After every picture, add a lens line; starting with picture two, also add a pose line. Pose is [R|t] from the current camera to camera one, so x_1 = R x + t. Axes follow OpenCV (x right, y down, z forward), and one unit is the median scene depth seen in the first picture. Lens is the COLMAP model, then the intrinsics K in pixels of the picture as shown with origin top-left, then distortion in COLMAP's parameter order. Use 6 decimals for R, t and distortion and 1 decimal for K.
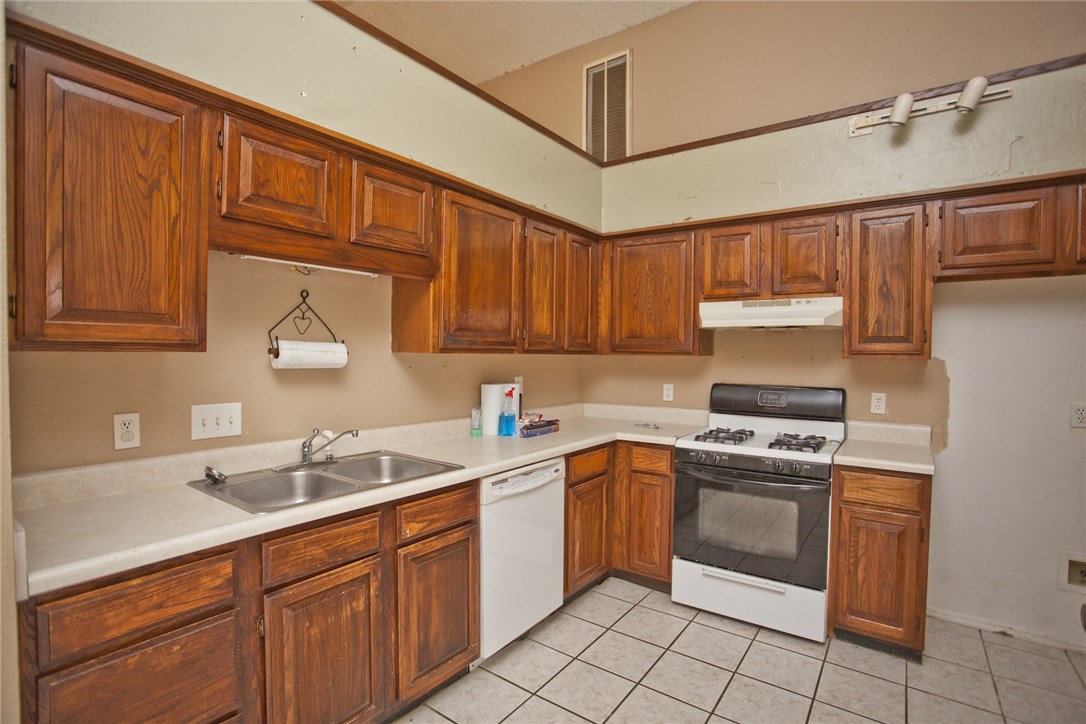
lens RADIAL K [[527.1, 0, 536.3], [0, 527.1, 364.3], [0, 0, 1]] dist [-0.044742, 0.009018]
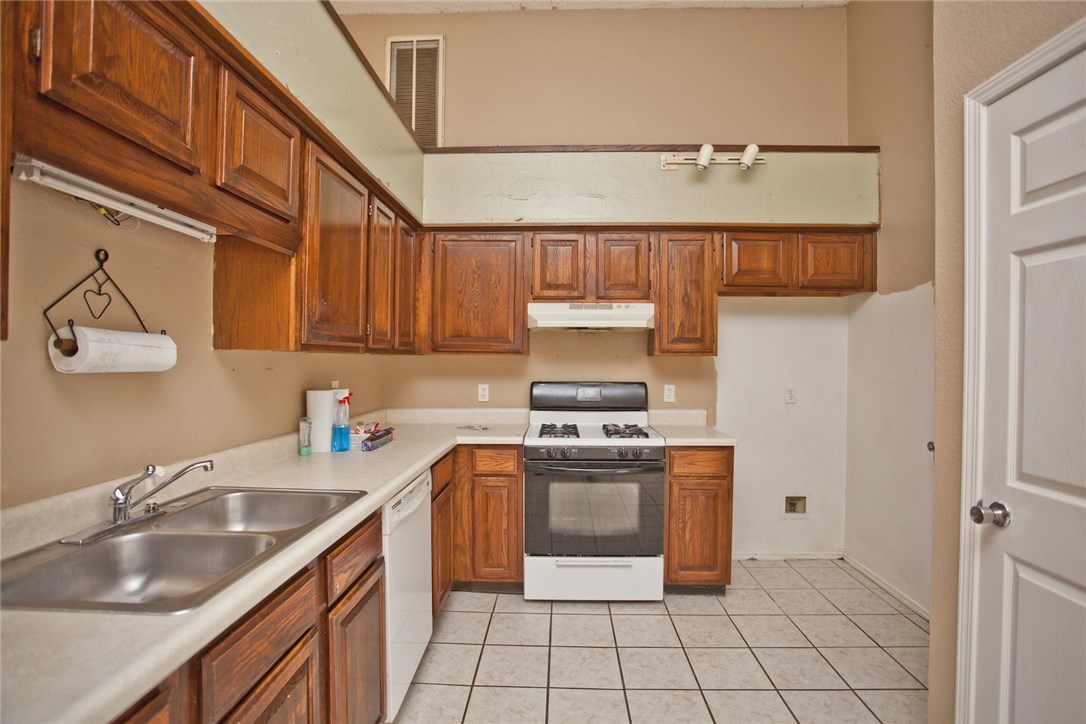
lens RADIAL K [[527.1, 0, 545.2], [0, 527.1, 364.4], [0, 0, 1]] dist [-0.044742, 0.009018]
pose [[0.827298, -0.012386, 0.561627, -0.299055], [0.017281, 0.999845, -0.003405, 0.007814], [-0.561498, 0.012522, 0.827383, 0.160645]]
